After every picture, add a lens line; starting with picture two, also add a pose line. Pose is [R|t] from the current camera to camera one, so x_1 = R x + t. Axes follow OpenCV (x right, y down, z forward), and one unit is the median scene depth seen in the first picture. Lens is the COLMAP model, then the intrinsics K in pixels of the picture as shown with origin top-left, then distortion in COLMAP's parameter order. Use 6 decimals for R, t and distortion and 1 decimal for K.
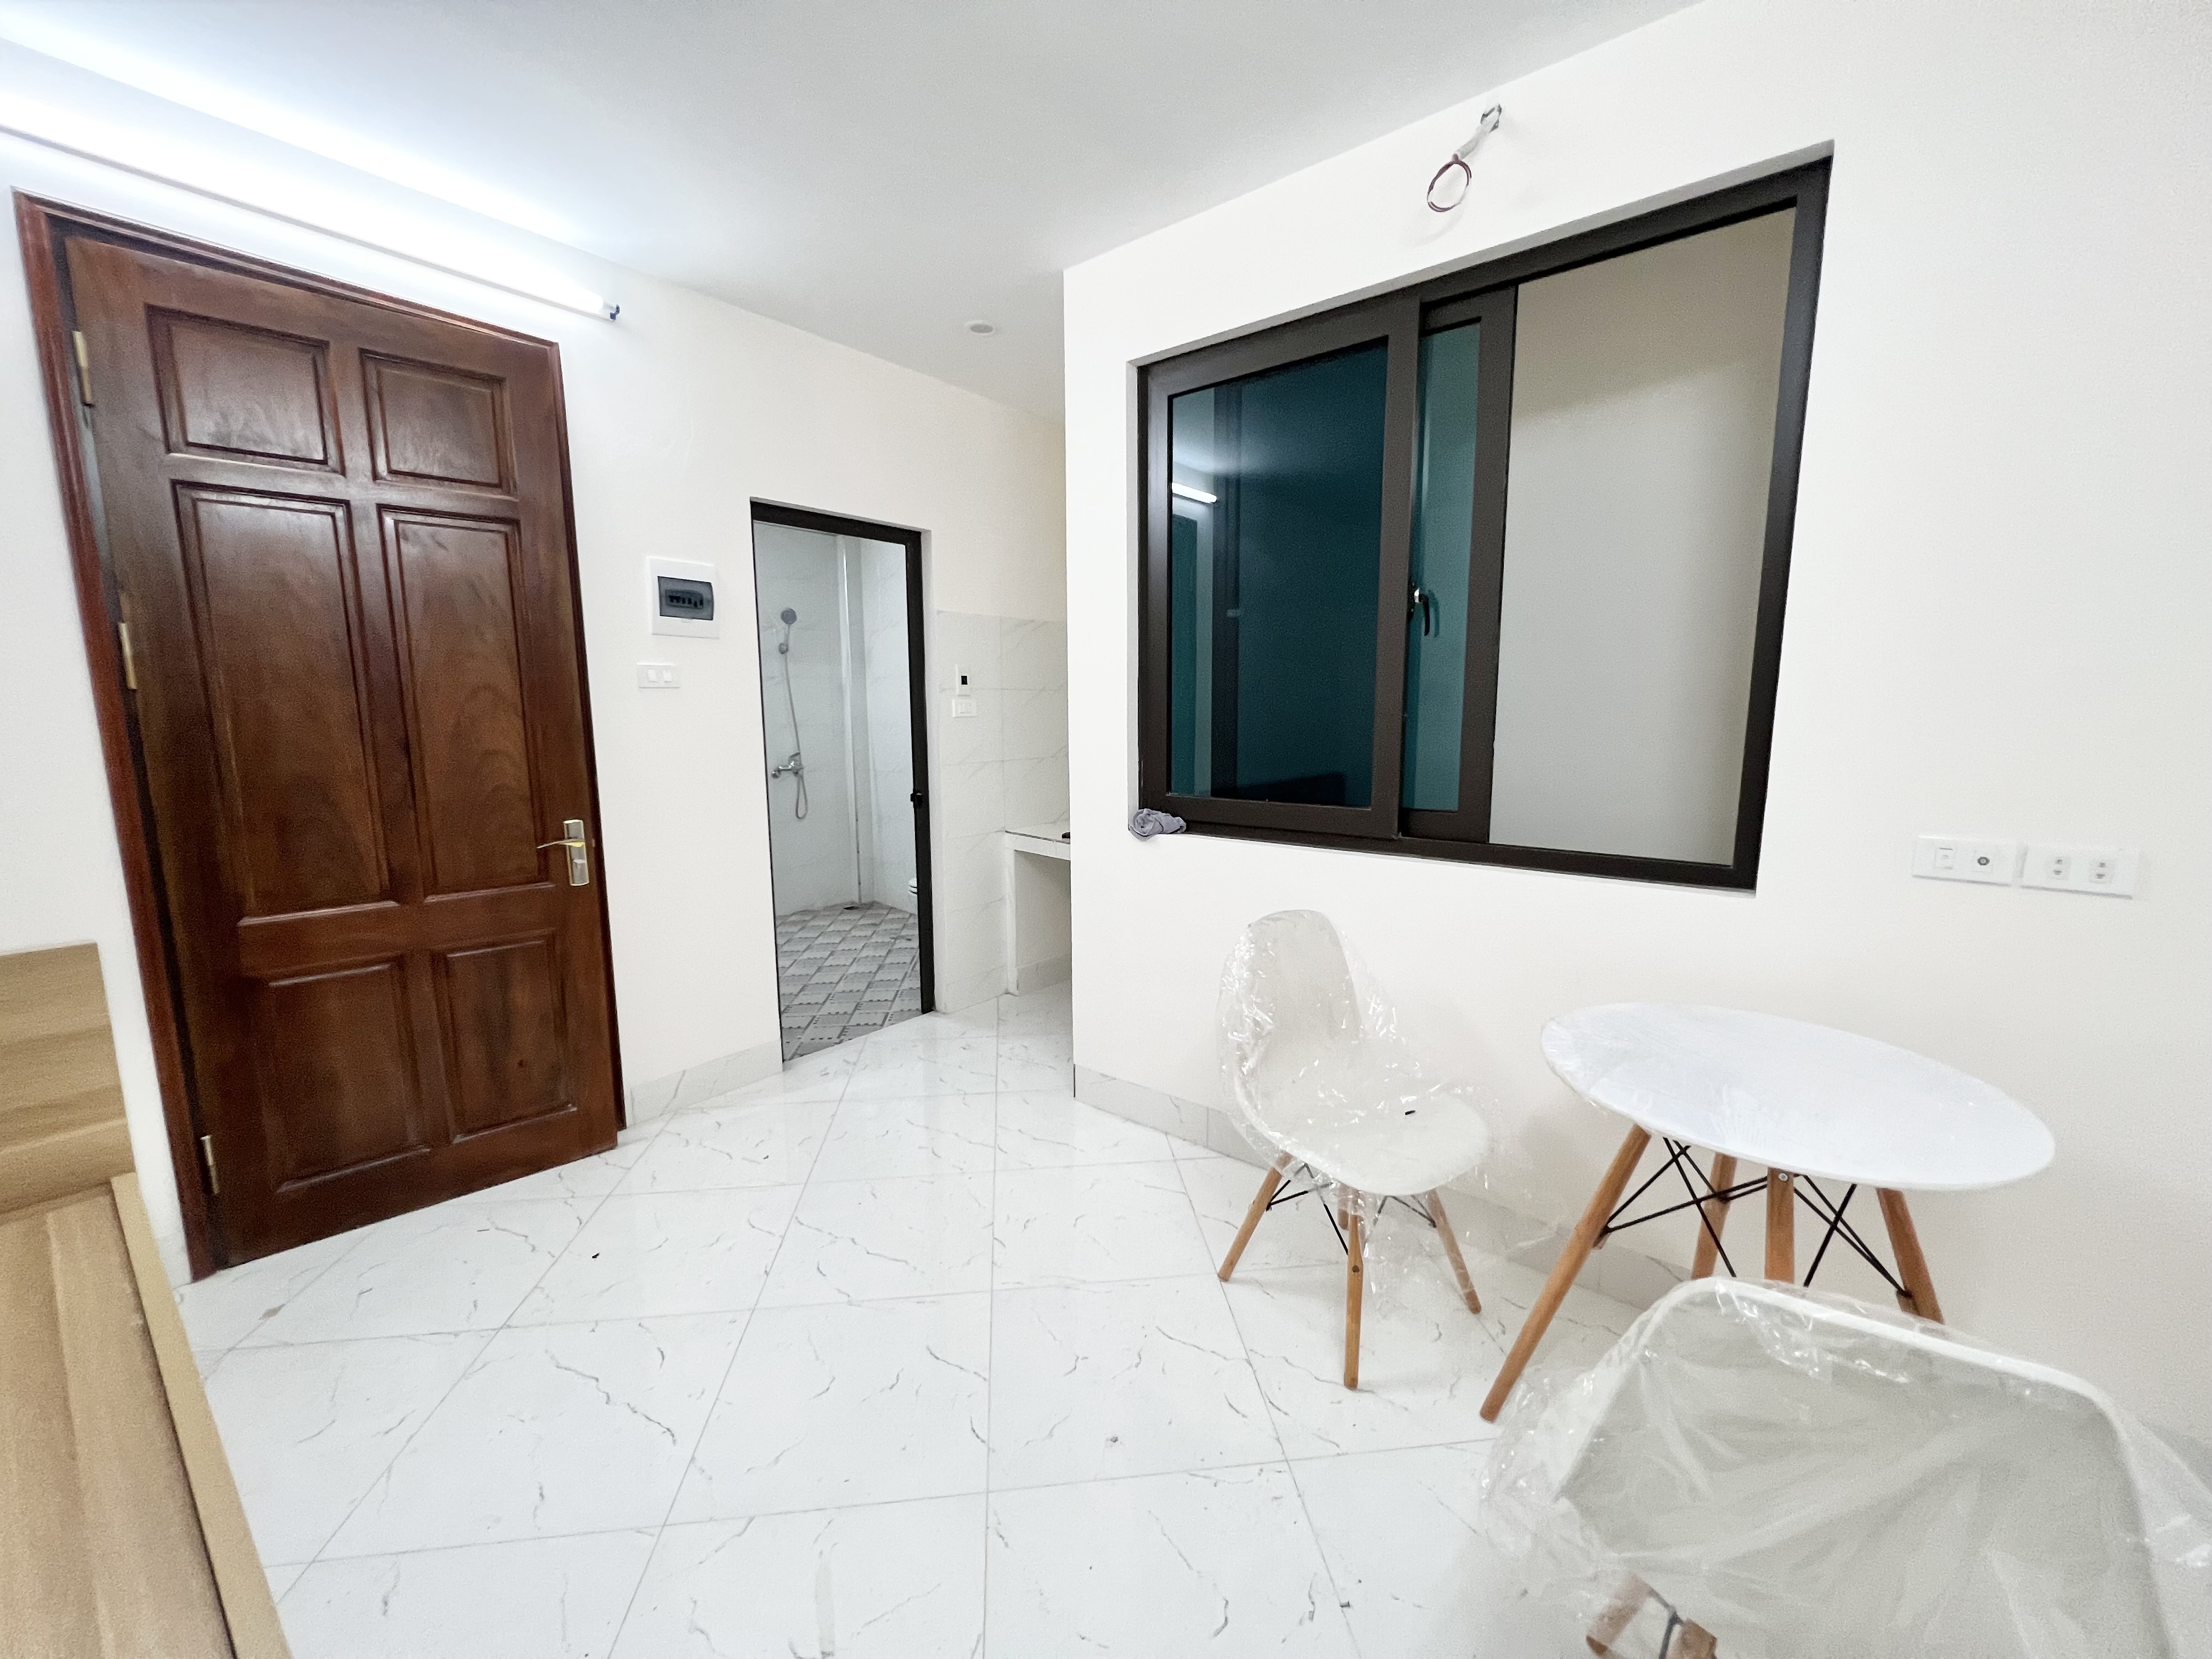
lens RADIAL K [[883.8, 0, 1106.0], [0, 883.8, 829.5], [0, 0, 1]] dist [-0.000725, 0.000275]
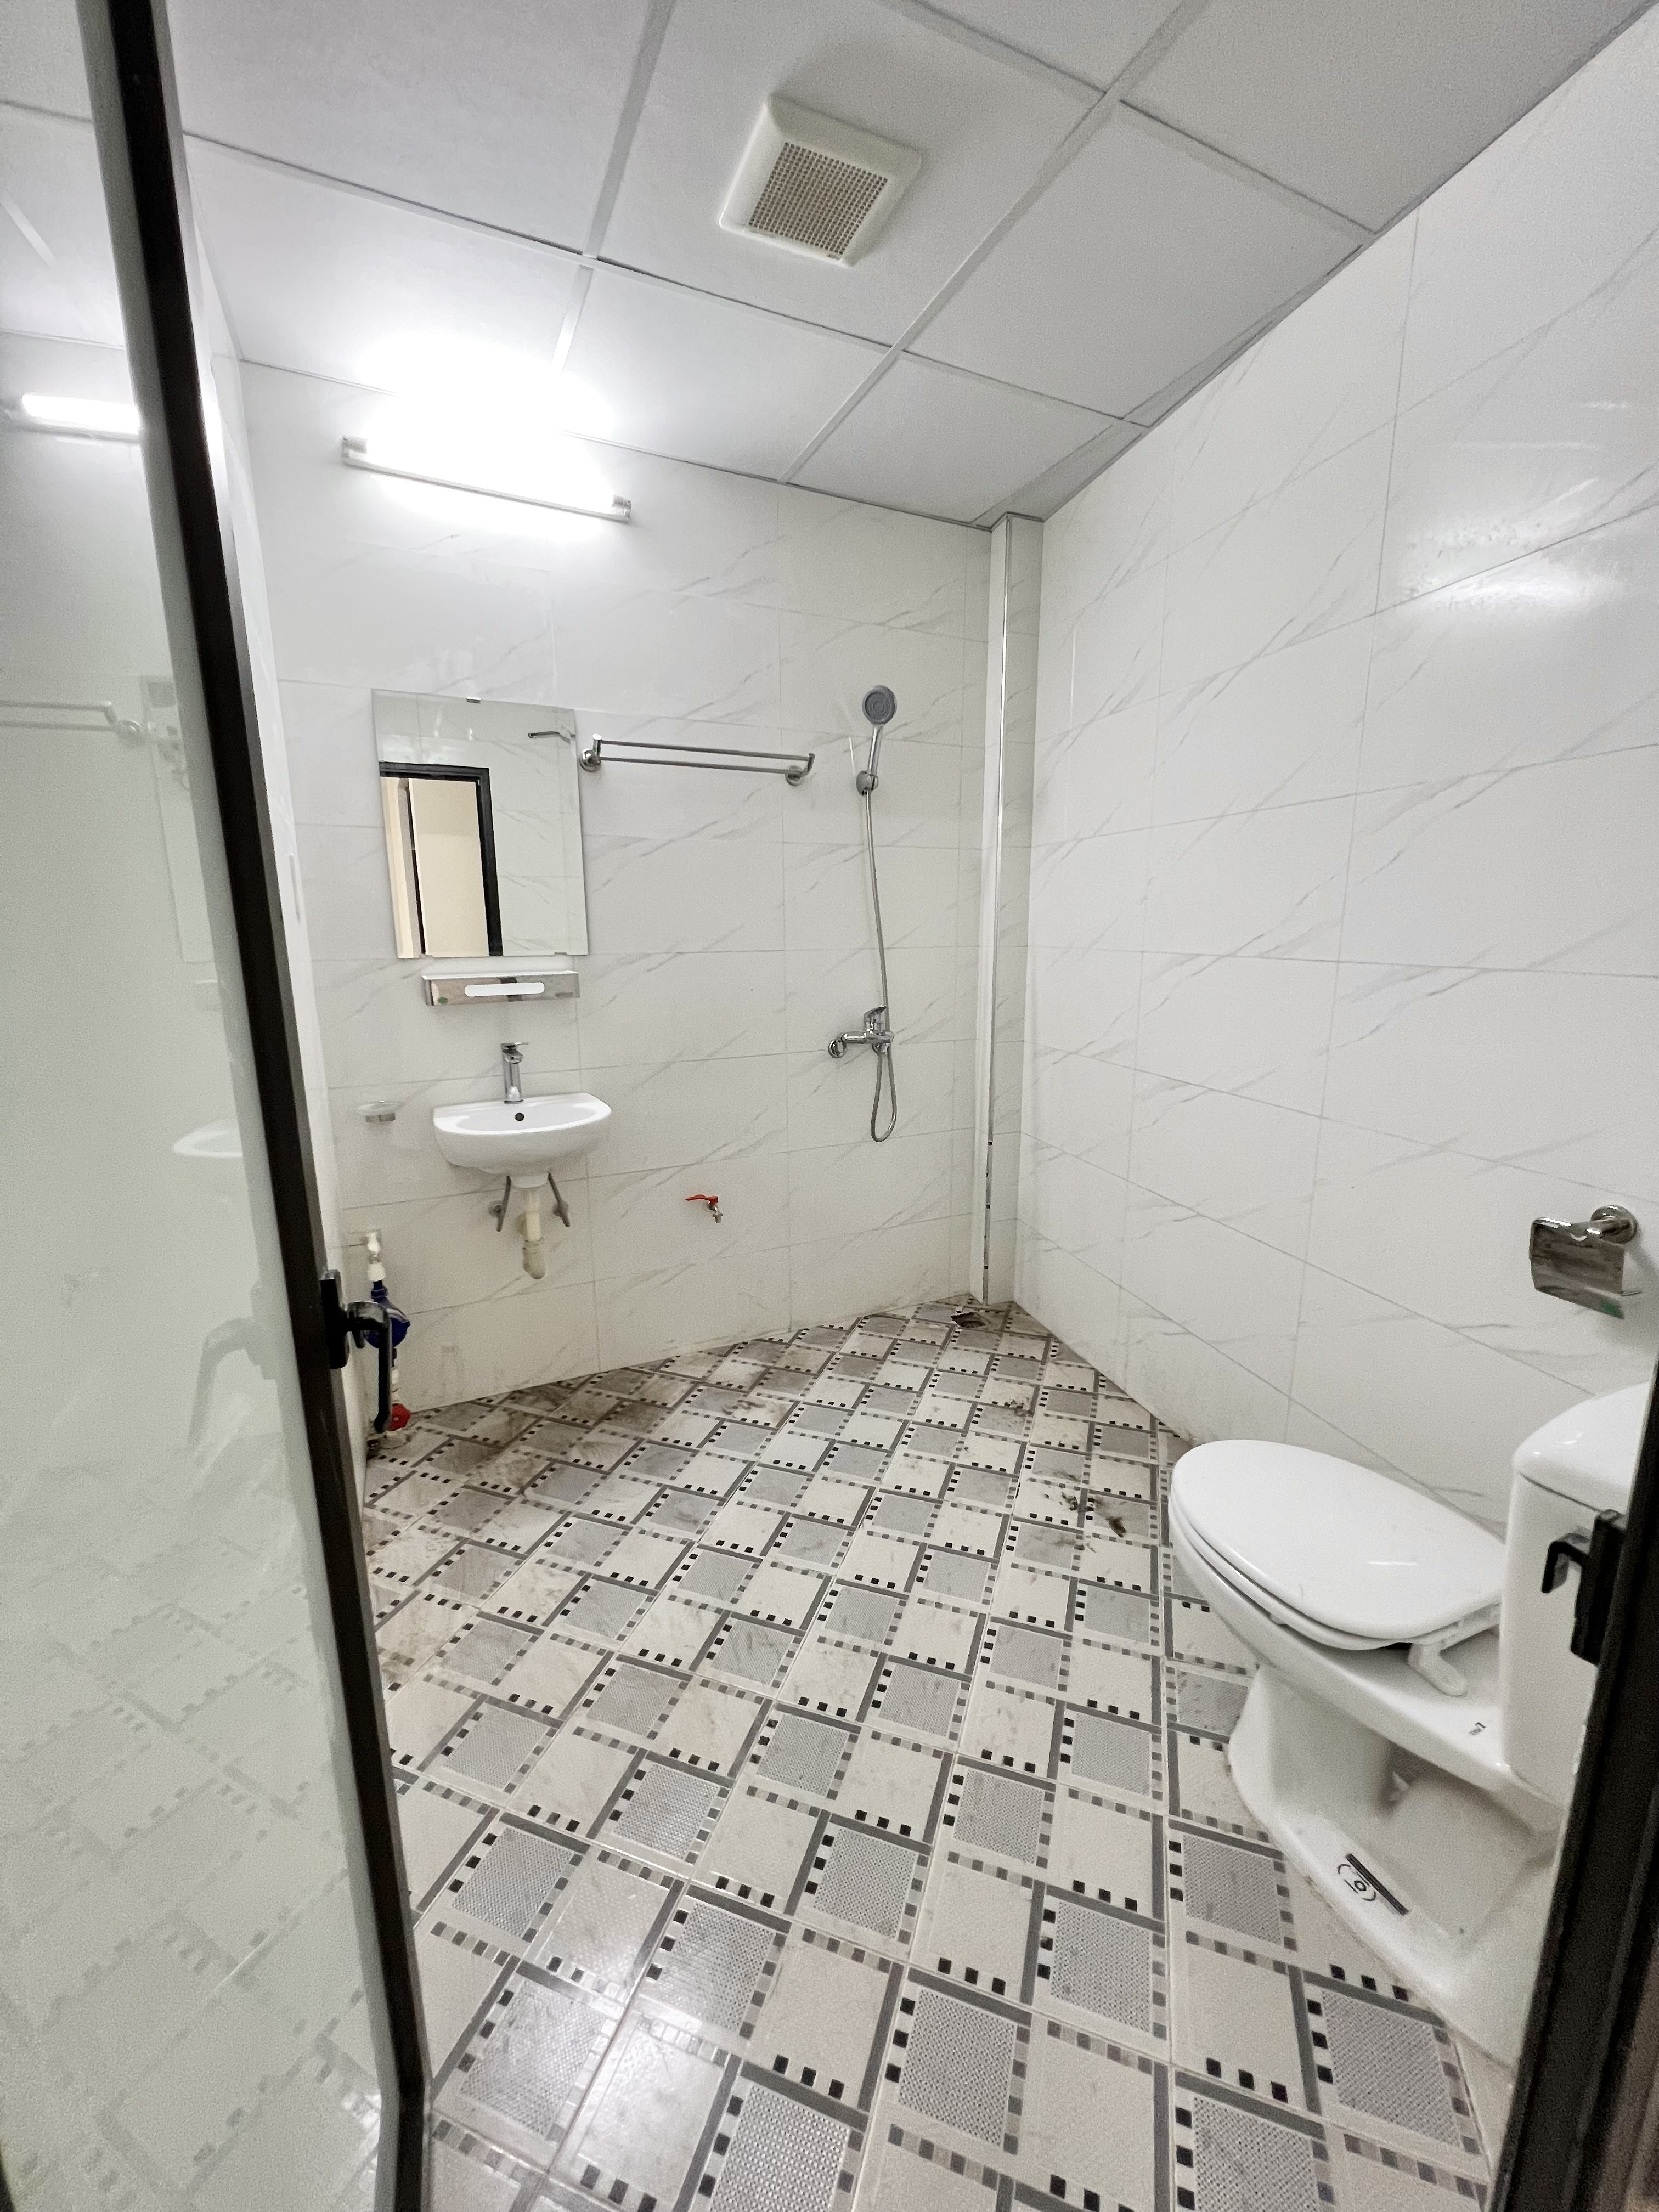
lens RADIAL K [[883.8, 0, 829.5], [0, 883.8, 1106.0], [0, 0, 1]] dist [-0.000725, 0.000275]
pose [[0.908509, 0.082105, -0.409721, -0.172947], [-0.054666, 0.995433, 0.078261, -0.068252], [0.414275, -0.048703, 0.908848, 0.546548]]
